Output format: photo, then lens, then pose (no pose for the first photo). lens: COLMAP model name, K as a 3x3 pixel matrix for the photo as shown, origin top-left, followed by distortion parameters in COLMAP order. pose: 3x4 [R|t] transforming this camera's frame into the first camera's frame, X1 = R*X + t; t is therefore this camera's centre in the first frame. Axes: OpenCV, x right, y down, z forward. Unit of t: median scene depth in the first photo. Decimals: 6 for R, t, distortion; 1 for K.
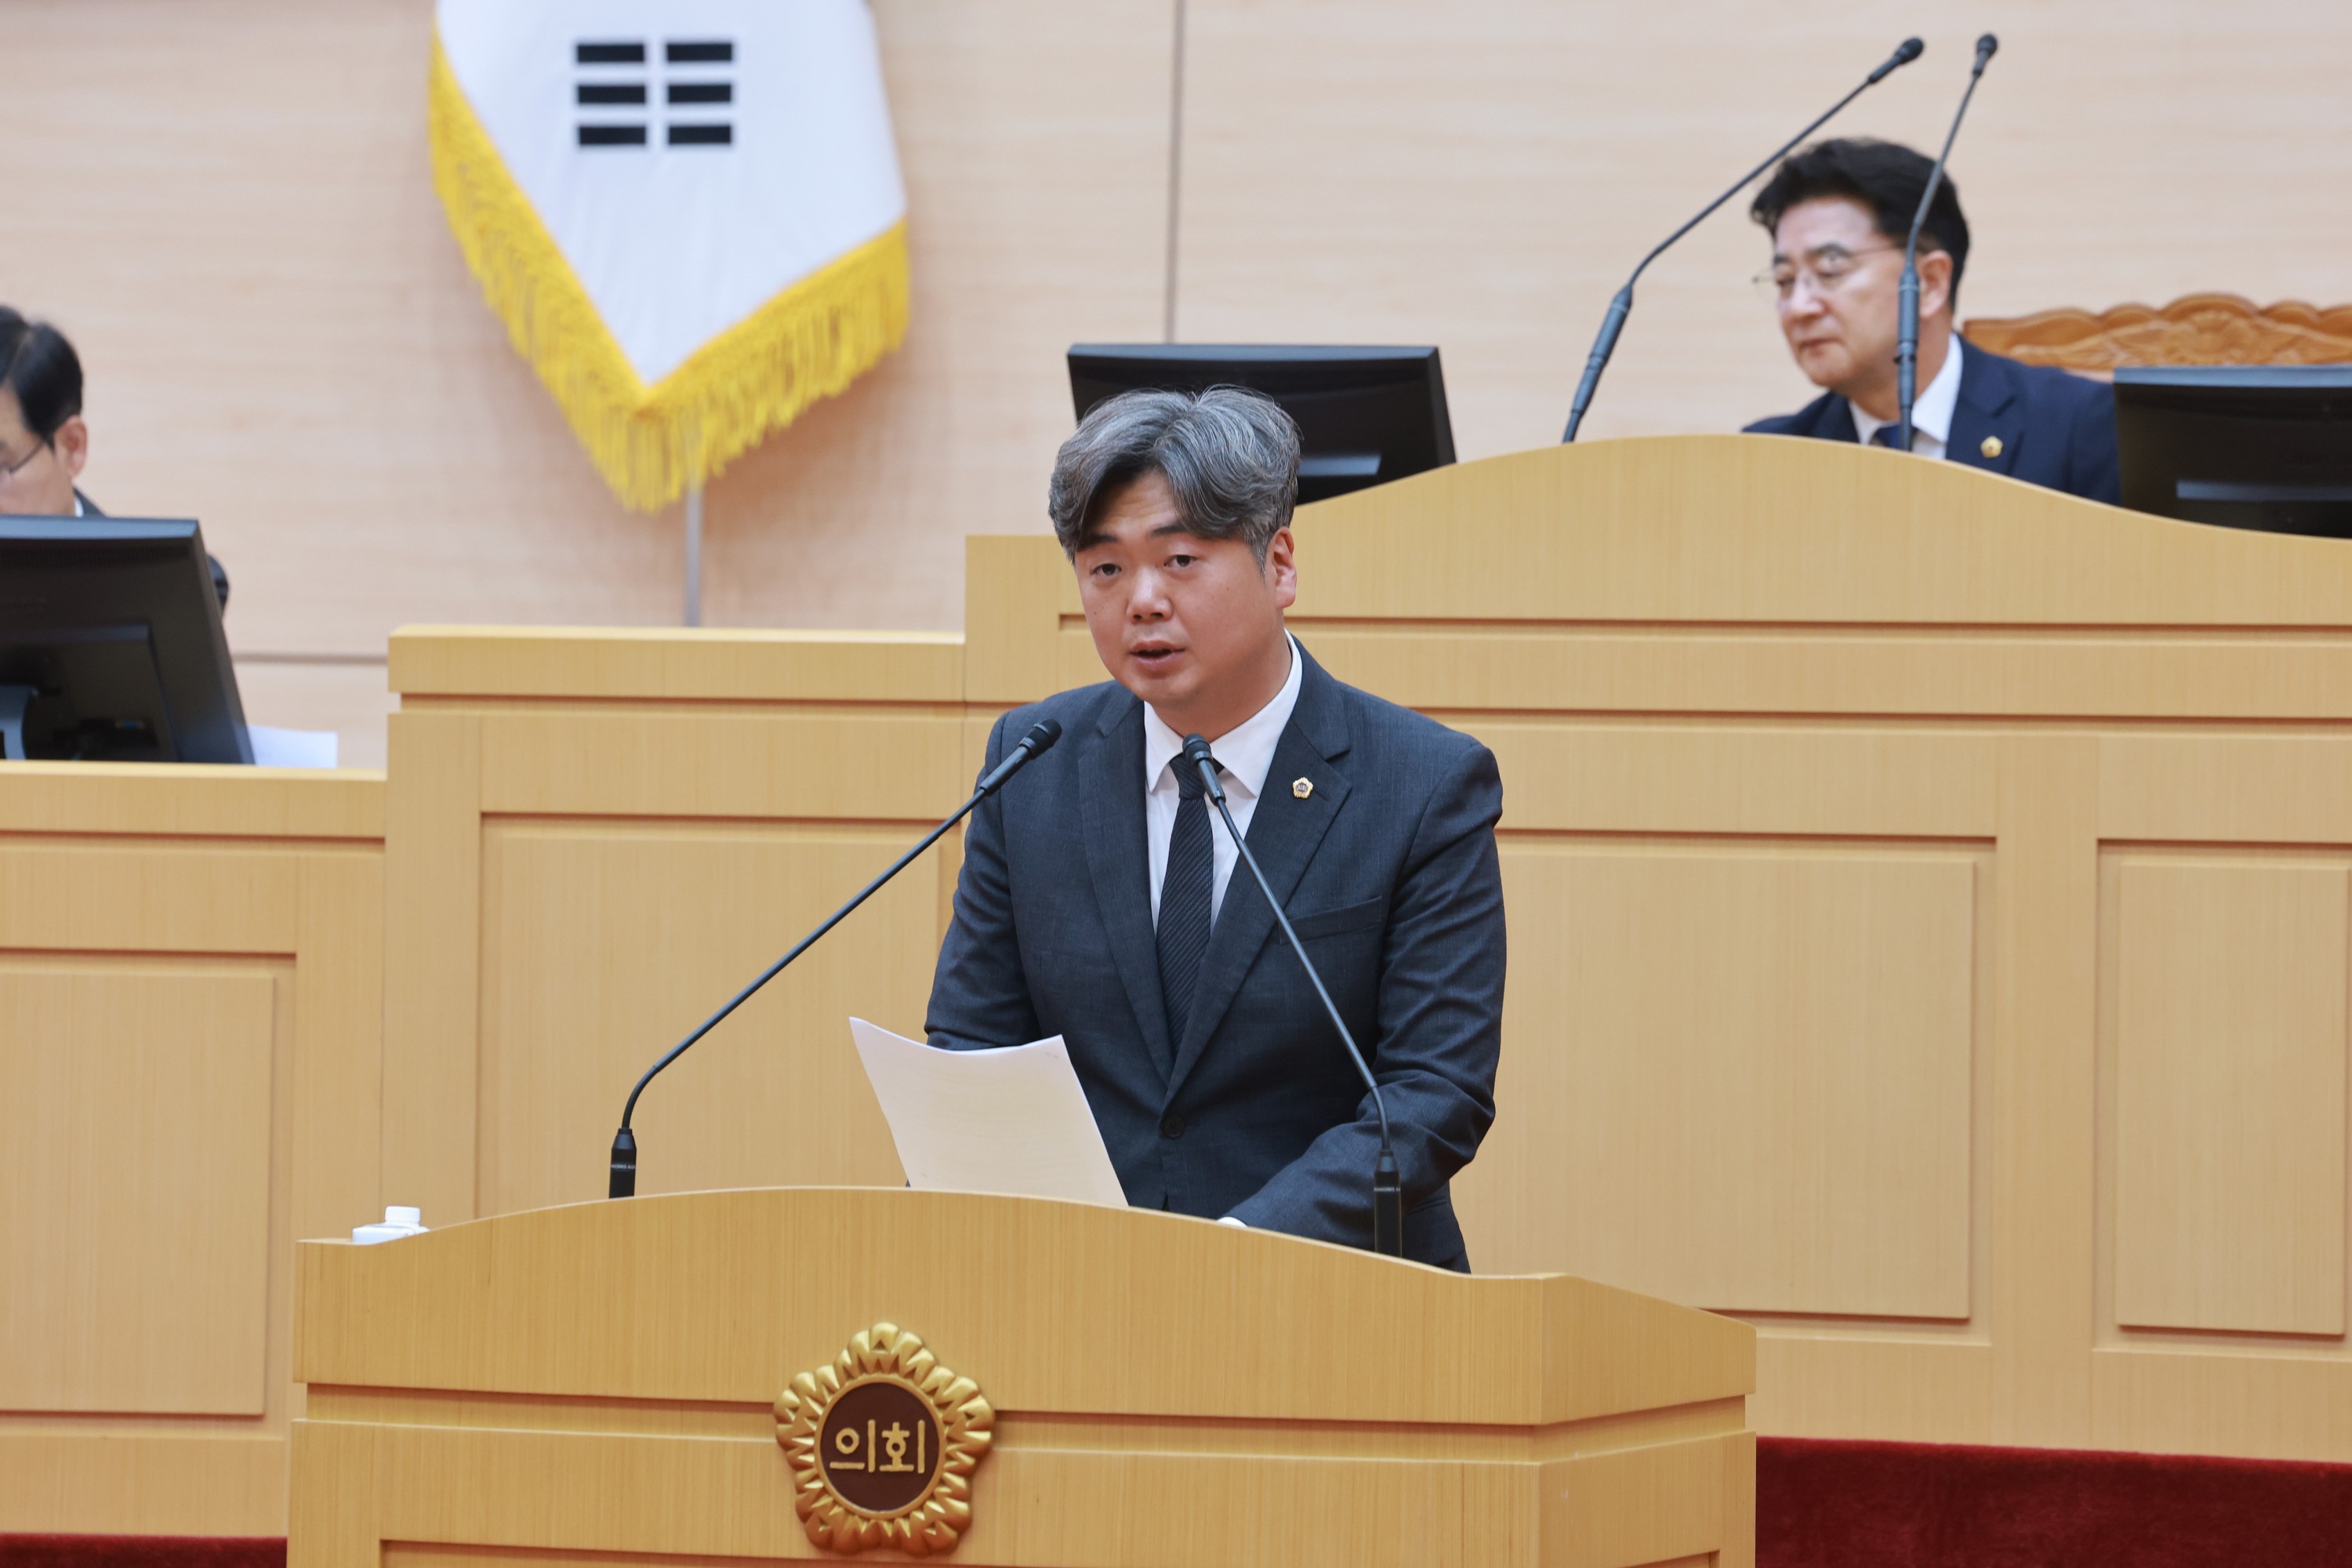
lens RADIAL K [[12771.8, 0, 1119.4], [0, 12771.8, 730.7], [0, 0, 1]] dist [0.974388, 33.267635]
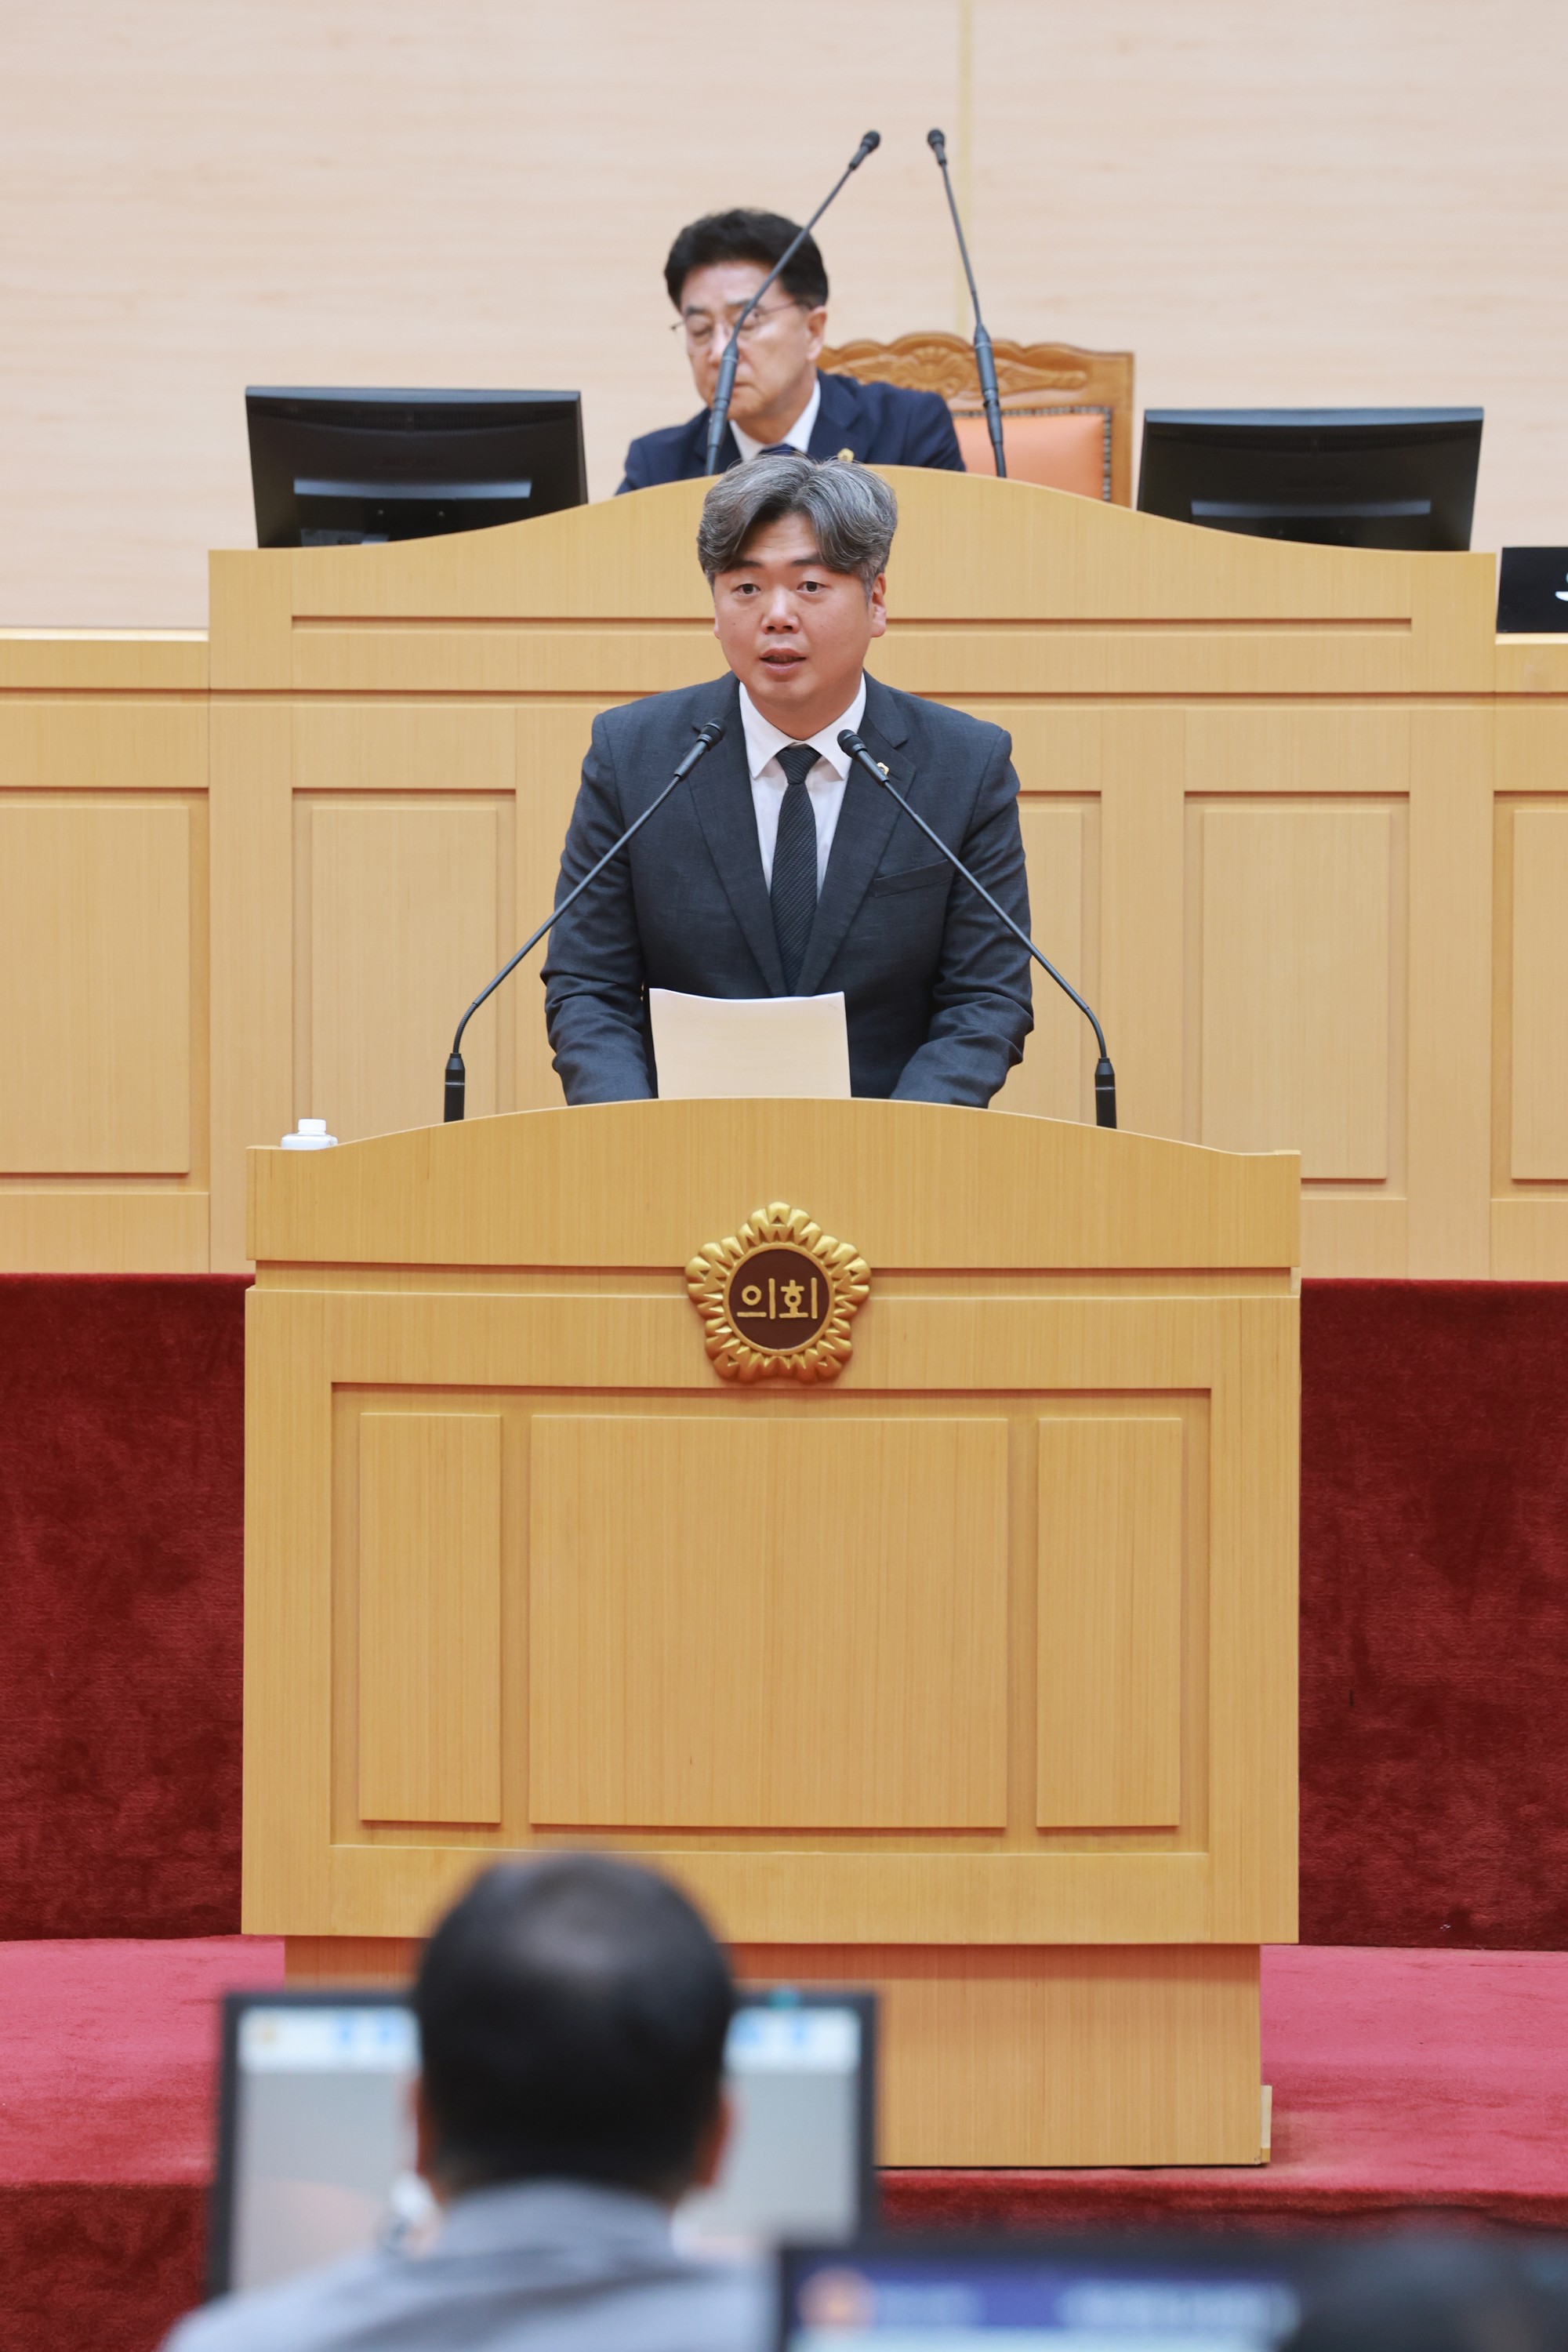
lens RADIAL K [[12771.8, 0, 784.0], [0, 12771.8, 1176.0], [0, 0, 1]] dist [0.974388, 33.267635]
pose [[0.948644, -0.025724, 0.315298, -0.416805], [0.010563, 0.998708, 0.049700, -0.019381], [-0.316169, -0.043817, 0.947690, -0.201688]]
